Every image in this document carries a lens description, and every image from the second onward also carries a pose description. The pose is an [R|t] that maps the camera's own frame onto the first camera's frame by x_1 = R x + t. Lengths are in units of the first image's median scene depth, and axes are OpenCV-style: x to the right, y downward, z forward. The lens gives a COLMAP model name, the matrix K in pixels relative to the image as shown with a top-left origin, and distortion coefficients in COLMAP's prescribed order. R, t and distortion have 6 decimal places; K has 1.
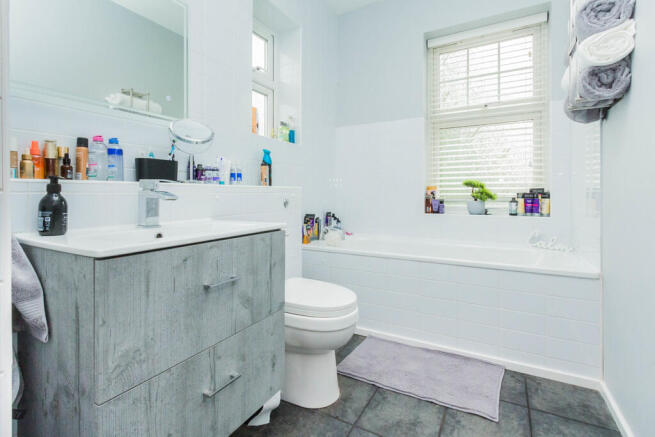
lens RADIAL K [[305.7, 0, 328.2], [0, 305.7, 201.1], [0, 0, 1]] dist [-0.002926, 0.000331]
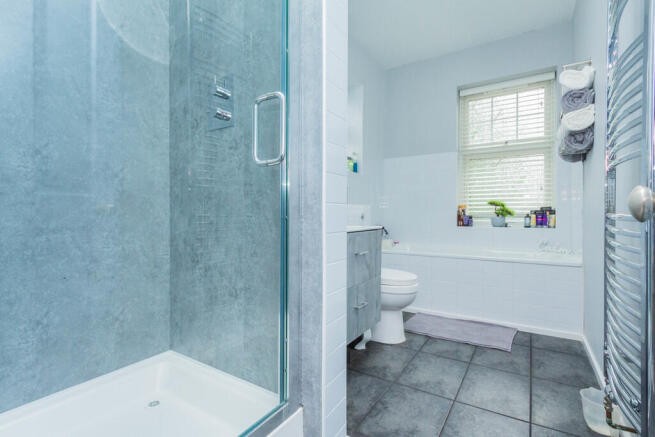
lens RADIAL K [[320.8, 0, 322.1], [0, 320.8, 221.1], [0, 0, 1]] dist [0.001908, 0.000017]
pose [[0.998116, 0.004086, -0.061222, -0.185381], [-0.004249, 0.999988, -0.002518, 0.026334], [0.061211, 0.002773, 0.998121, -0.421851]]
